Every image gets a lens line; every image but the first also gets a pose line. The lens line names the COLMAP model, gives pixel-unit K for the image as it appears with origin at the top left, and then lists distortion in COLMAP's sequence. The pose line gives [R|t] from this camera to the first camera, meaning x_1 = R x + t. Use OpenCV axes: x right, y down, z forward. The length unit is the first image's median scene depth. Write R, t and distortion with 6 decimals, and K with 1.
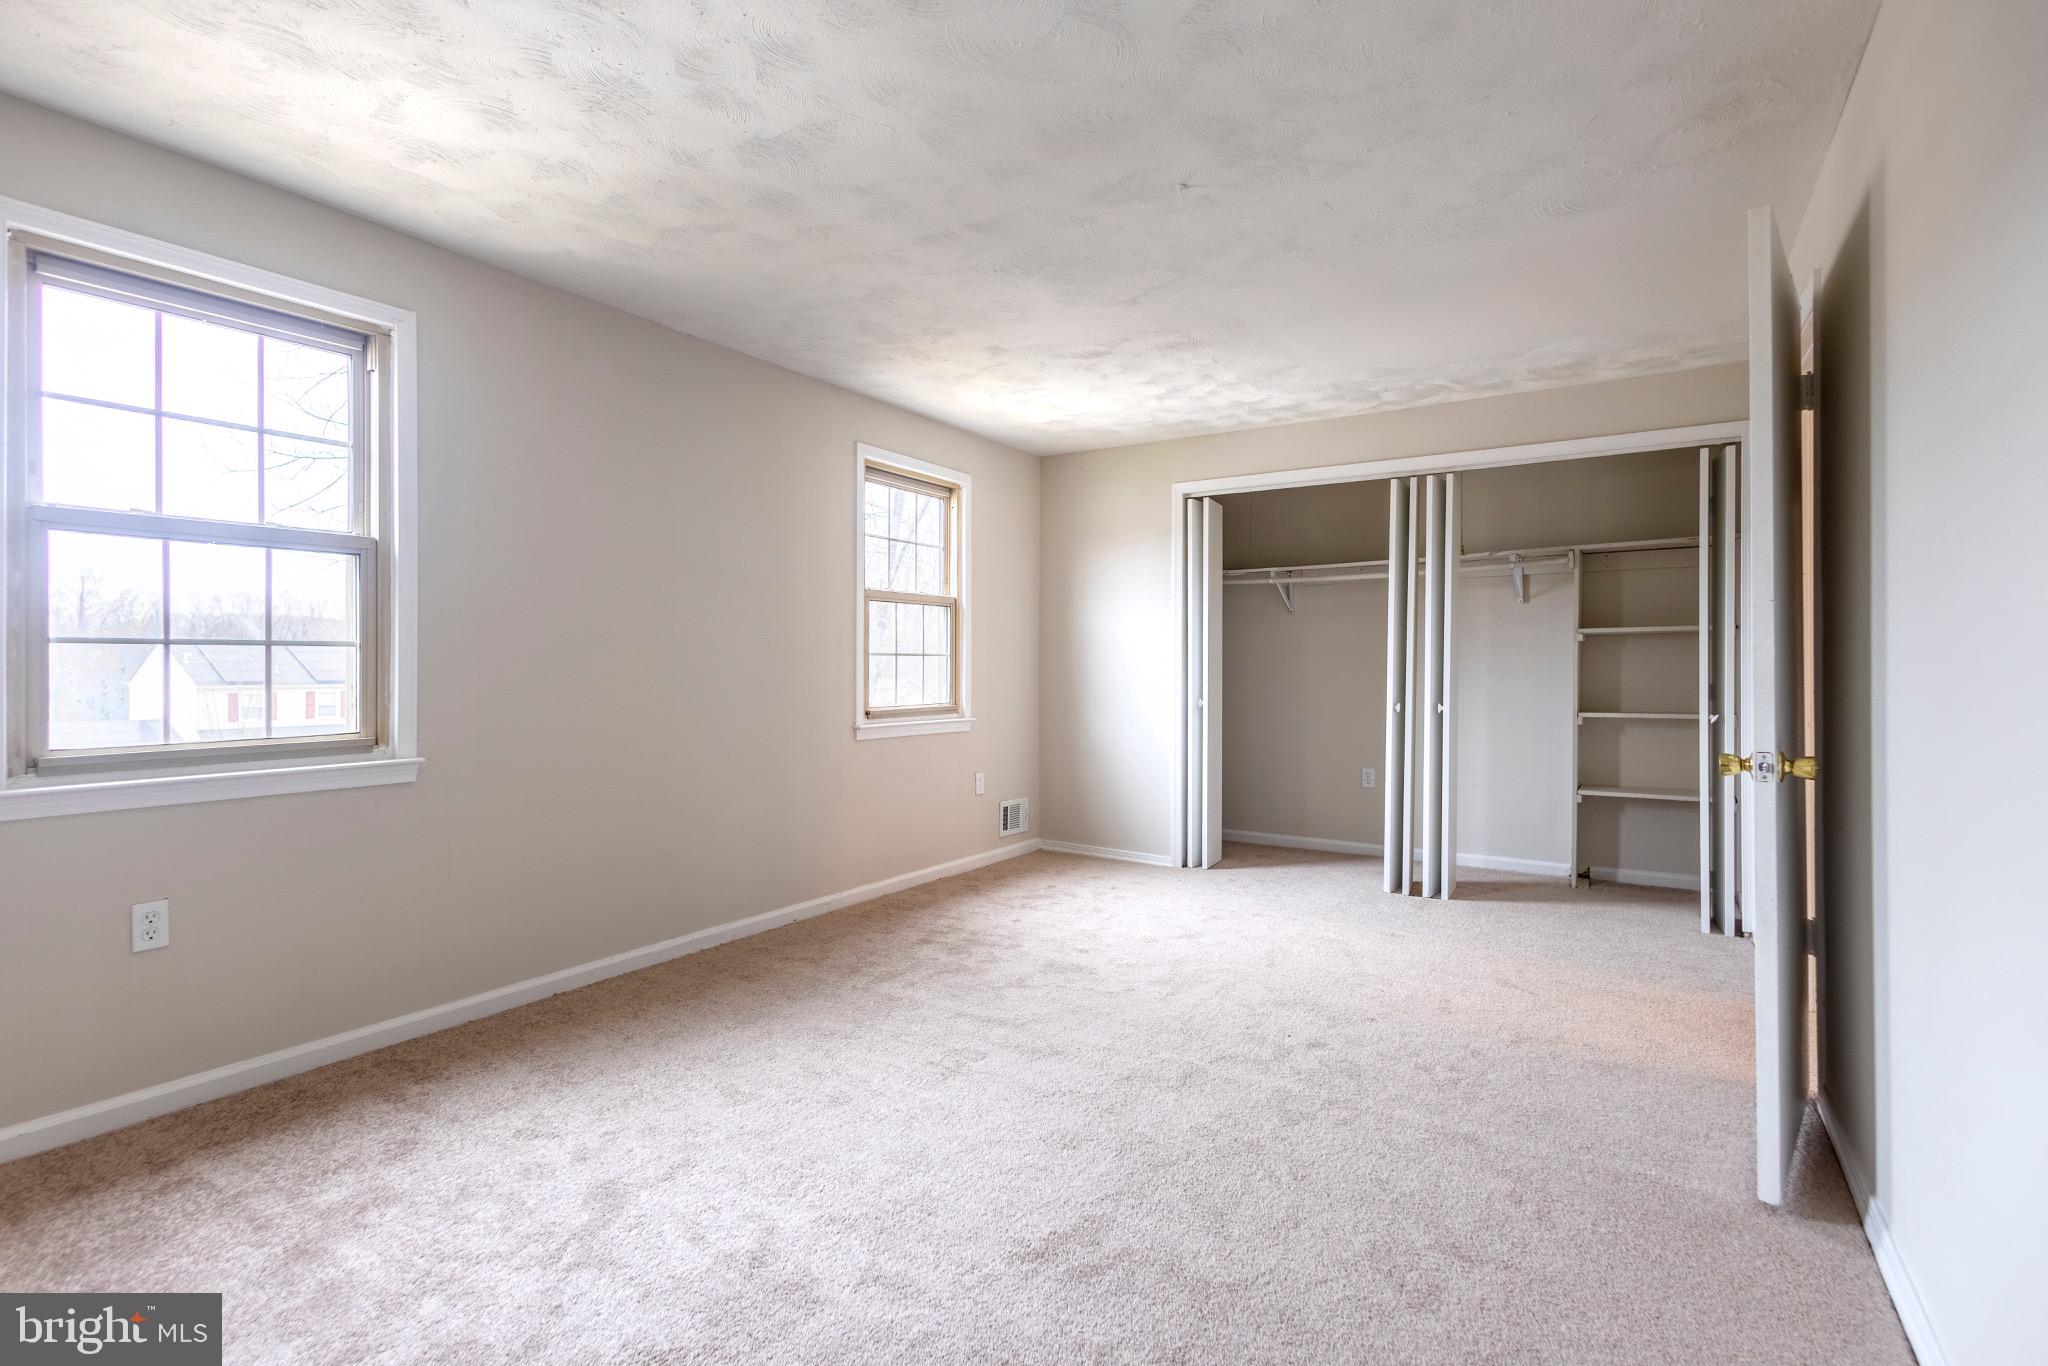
lens RADIAL K [[971.6, 0, 1022.6], [0, 971.6, 660.7], [0, 0, 1]] dist [0.000495, -0.000058]
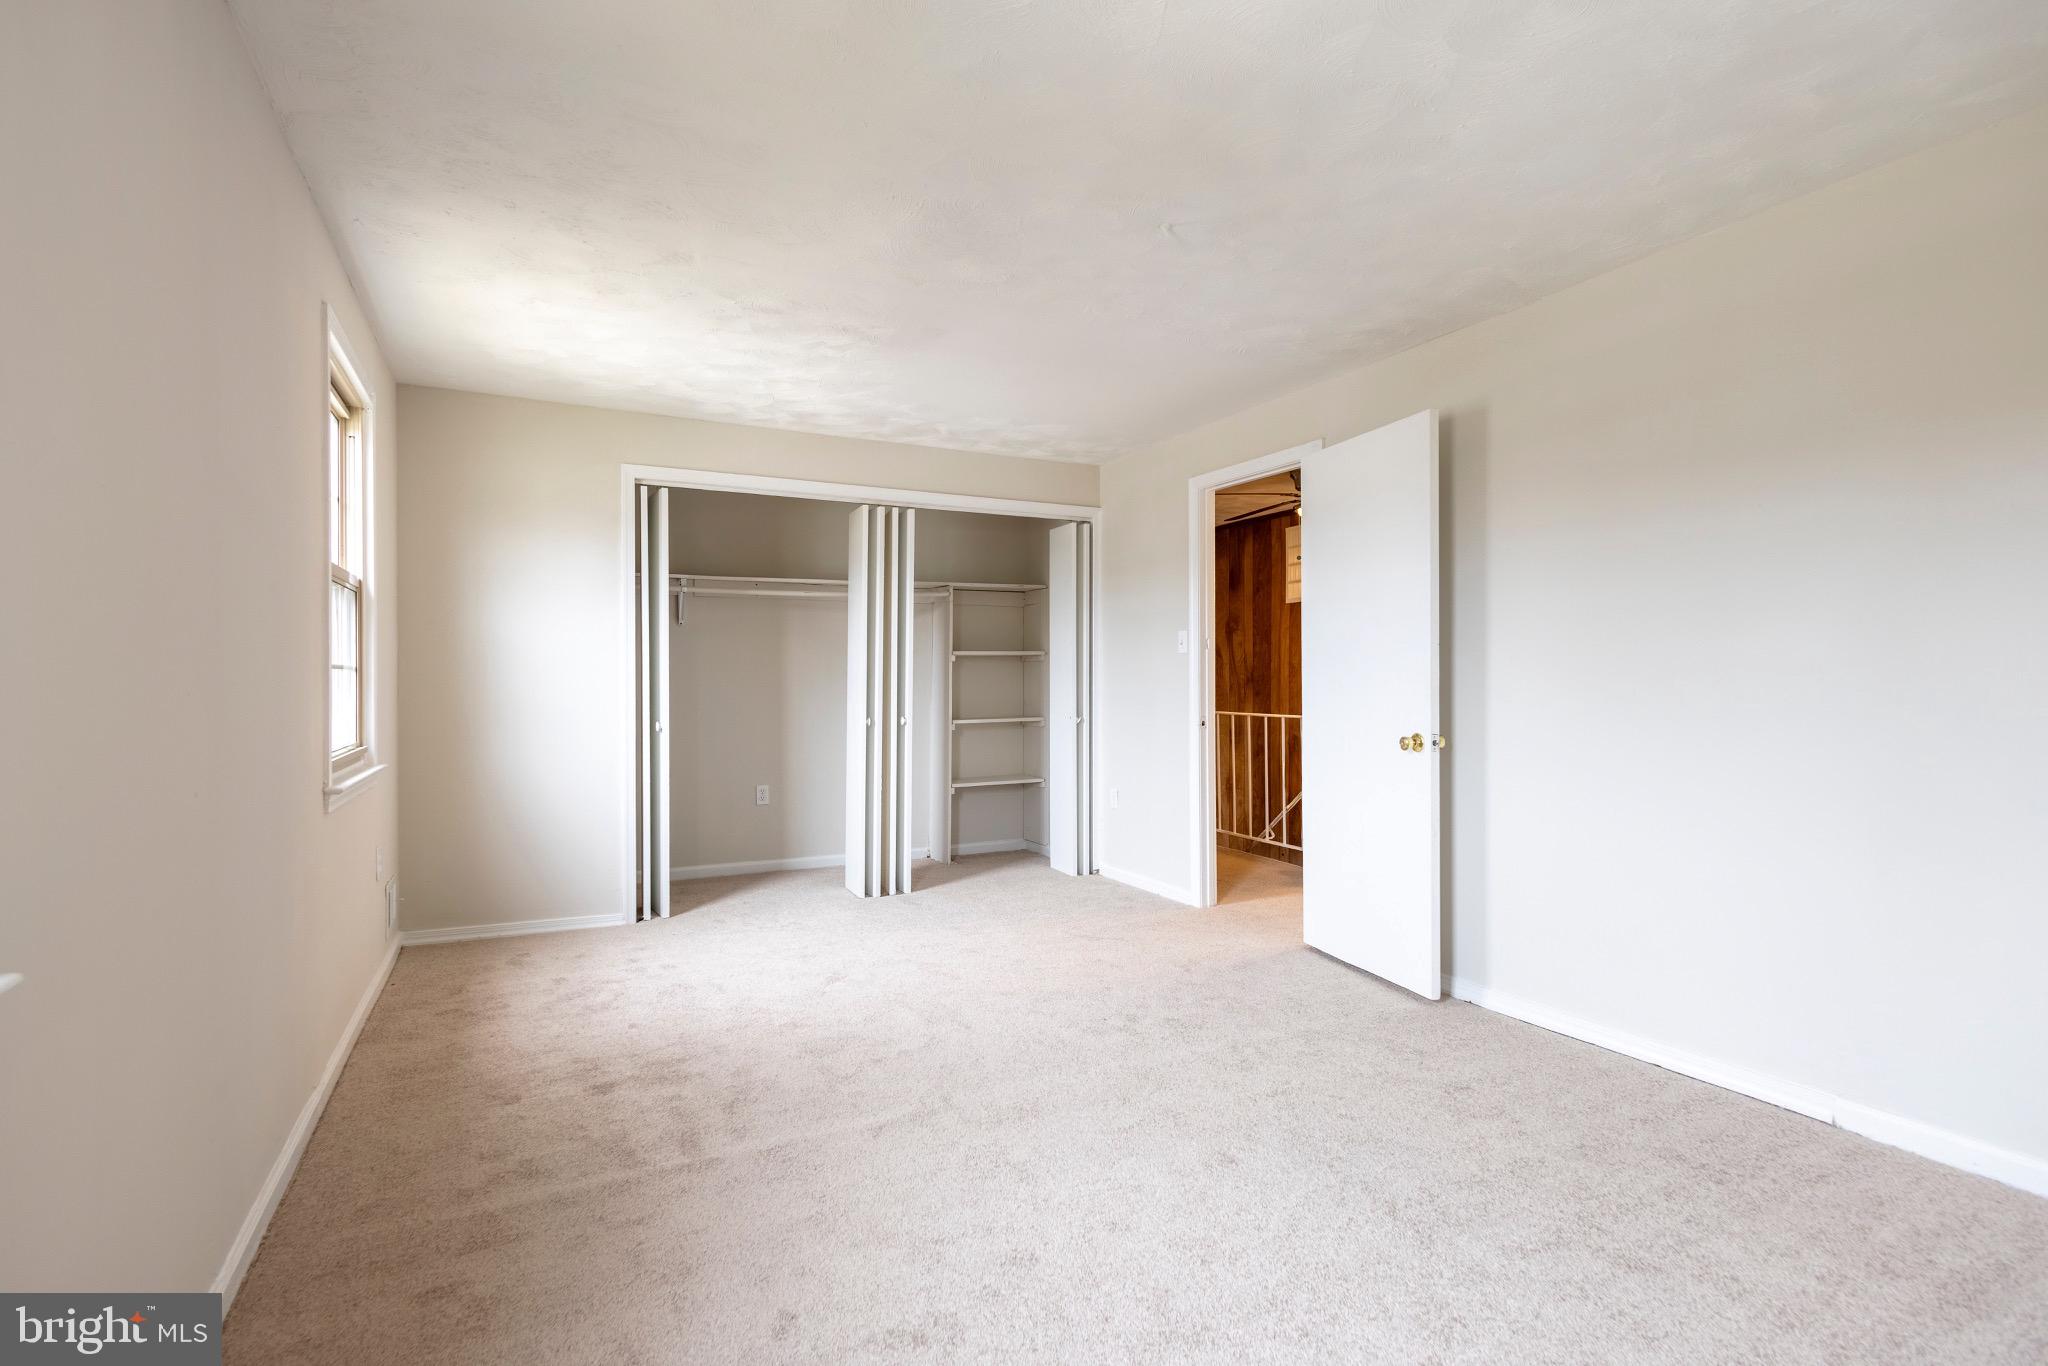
lens RADIAL K [[965.4, 0, 1024.0], [0, 965.4, 683.0], [0, 0, 1]] dist [-0.001132, -0.000213]
pose [[0.500880, -0.003842, 0.865508, -0.451445], [-0.002419, 0.999980, 0.005839, -0.000582], [-0.865513, -0.005018, 0.500861, 0.337322]]
